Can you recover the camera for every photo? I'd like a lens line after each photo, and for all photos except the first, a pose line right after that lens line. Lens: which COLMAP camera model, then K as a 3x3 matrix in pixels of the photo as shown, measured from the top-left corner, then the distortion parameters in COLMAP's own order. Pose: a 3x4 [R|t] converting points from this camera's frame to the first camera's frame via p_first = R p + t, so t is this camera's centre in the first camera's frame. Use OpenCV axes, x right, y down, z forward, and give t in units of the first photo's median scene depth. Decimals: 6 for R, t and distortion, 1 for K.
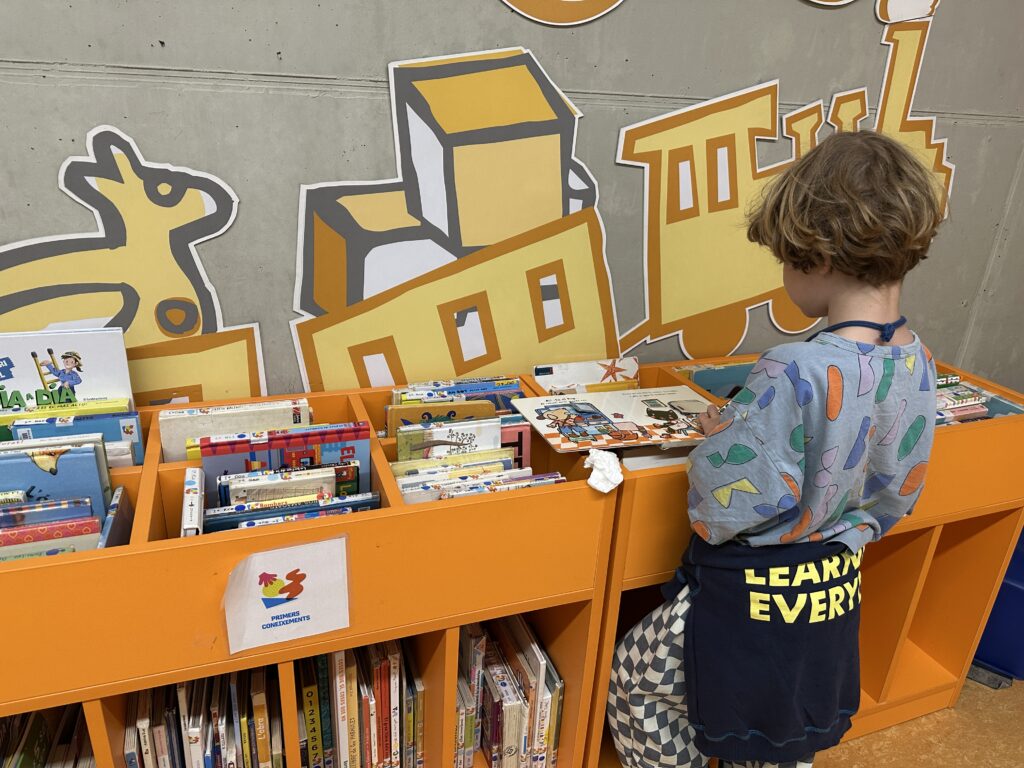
lens RADIAL K [[724.7, 0, 505.7], [0, 724.7, 383.7], [0, 0, 1]] dist [0.045223, -0.070195]
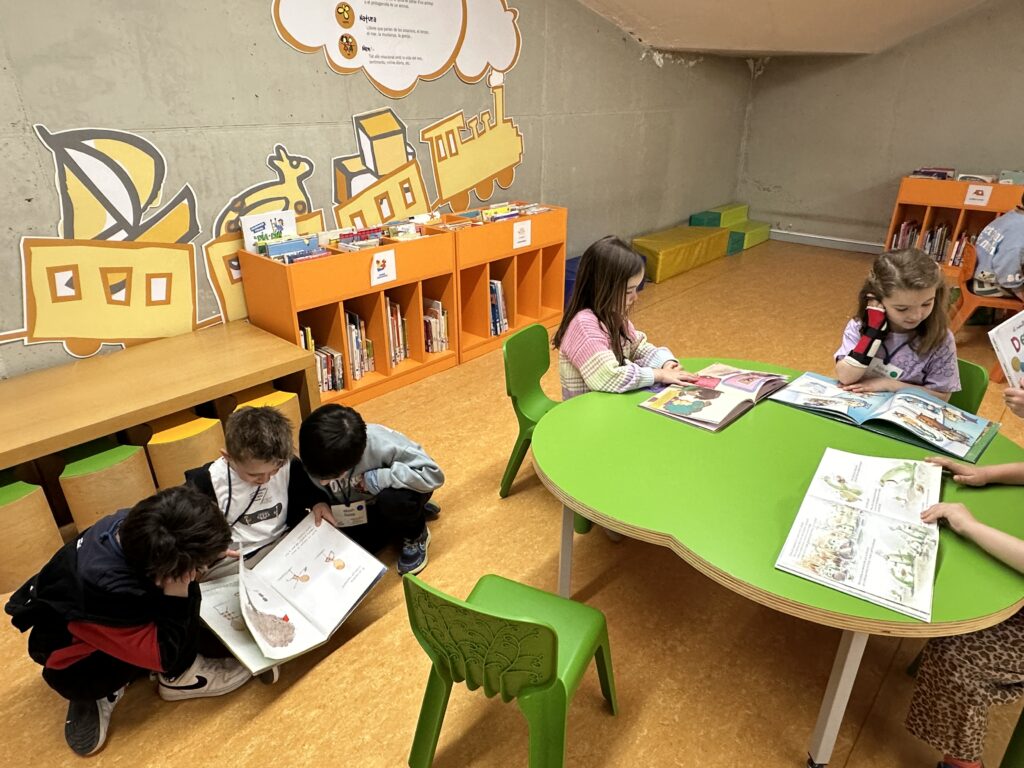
lens RADIAL K [[652.0, 0, 506.6], [0, 652.0, 392.4], [0, 0, 1]] dist [0.010967, -0.008006]
pose [[0.883888, -0.244826, 0.398500, -0.894587], [0.223441, 0.969567, 0.100070, 0.525434], [-0.410872, 0.000590, 0.911693, -1.656492]]
